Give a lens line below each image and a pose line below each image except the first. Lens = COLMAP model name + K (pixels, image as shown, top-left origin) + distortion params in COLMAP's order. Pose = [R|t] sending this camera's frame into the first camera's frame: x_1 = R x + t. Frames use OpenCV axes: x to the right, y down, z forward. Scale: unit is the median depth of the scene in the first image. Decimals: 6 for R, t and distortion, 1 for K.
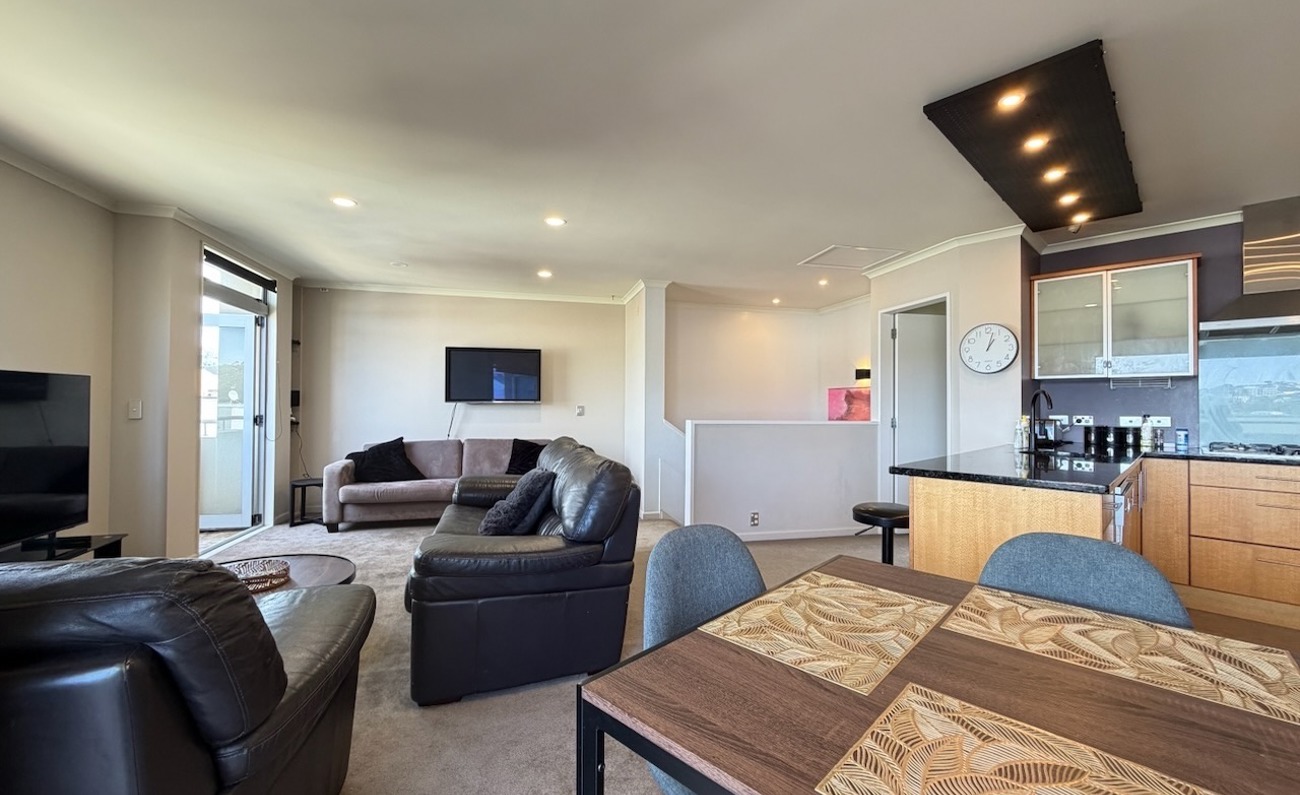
lens RADIAL K [[520.2, 0, 650.2], [0, 520.2, 396.8], [0, 0, 1]] dist [0.000332, 0.000697]
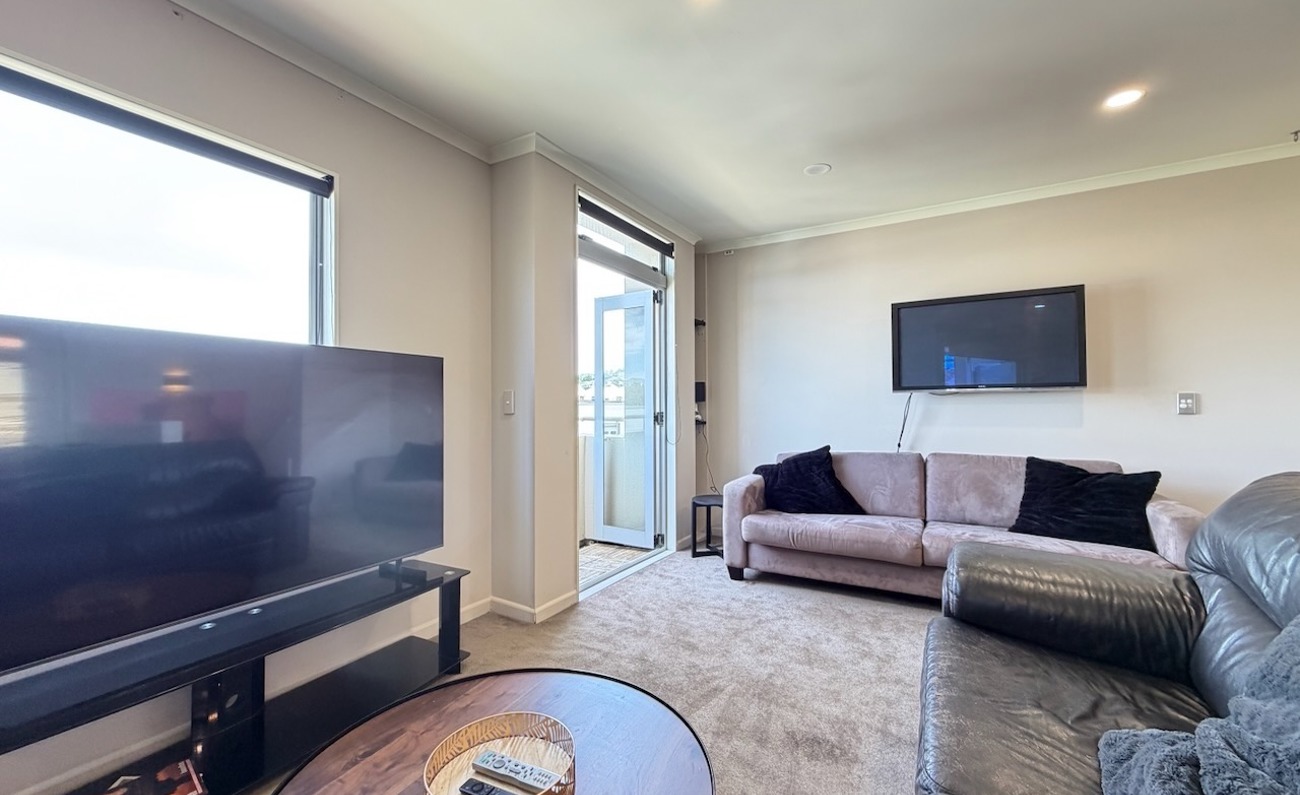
lens RADIAL K [[520.2, 0, 650.9], [0, 520.2, 400.6], [0, 0, 1]] dist [0.000332, 0.000697]
pose [[0.715503, -0.017632, -0.698388, -0.197785], [0.019112, 0.999801, -0.005662, 0.021842], [0.698349, -0.009297, 0.715697, 0.416955]]
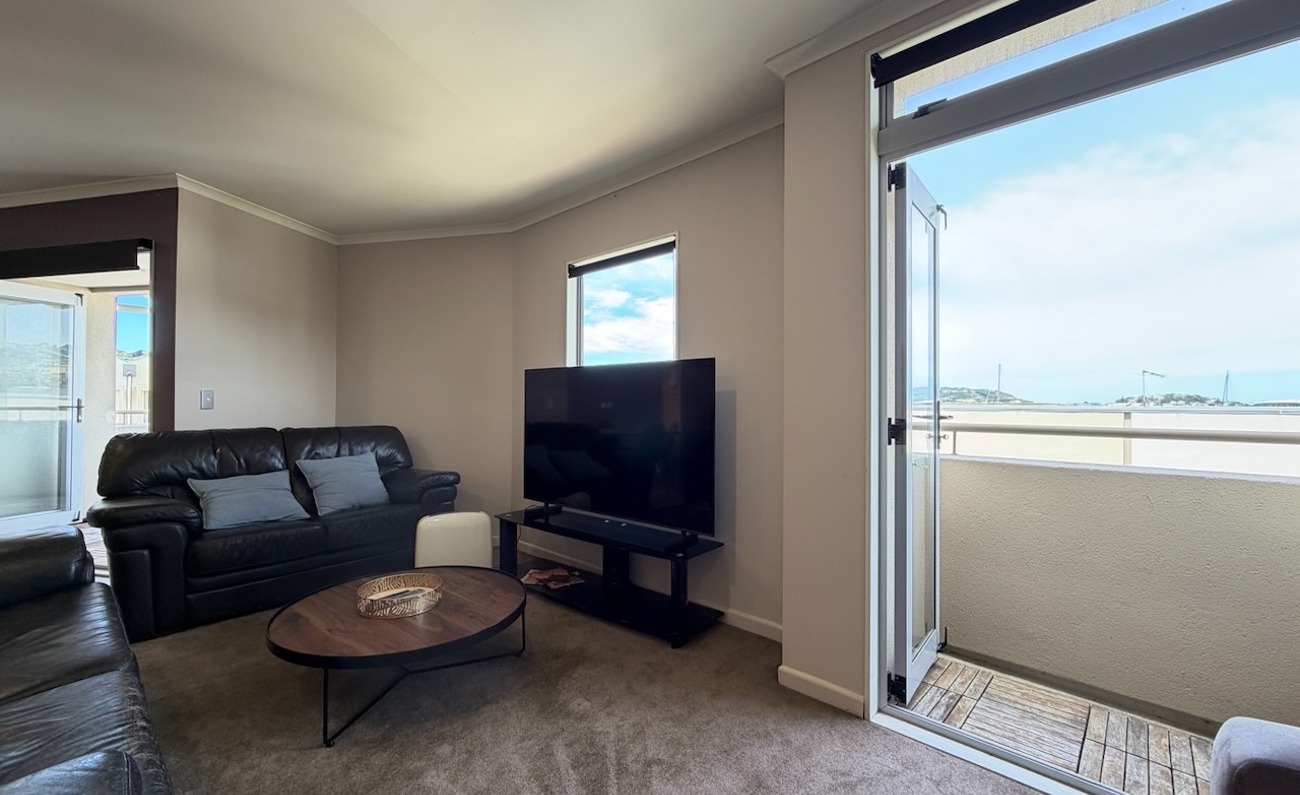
lens RADIAL K [[520.2, 0, 652.9], [0, 520.2, 400.6], [0, 0, 1]] dist [0.000332, 0.000697]
pose [[-0.838847, -0.015141, -0.544157, -0.326985], [-0.002839, 0.999721, -0.023442, 0.028207], [0.544360, -0.018119, -0.838656, 0.949571]]
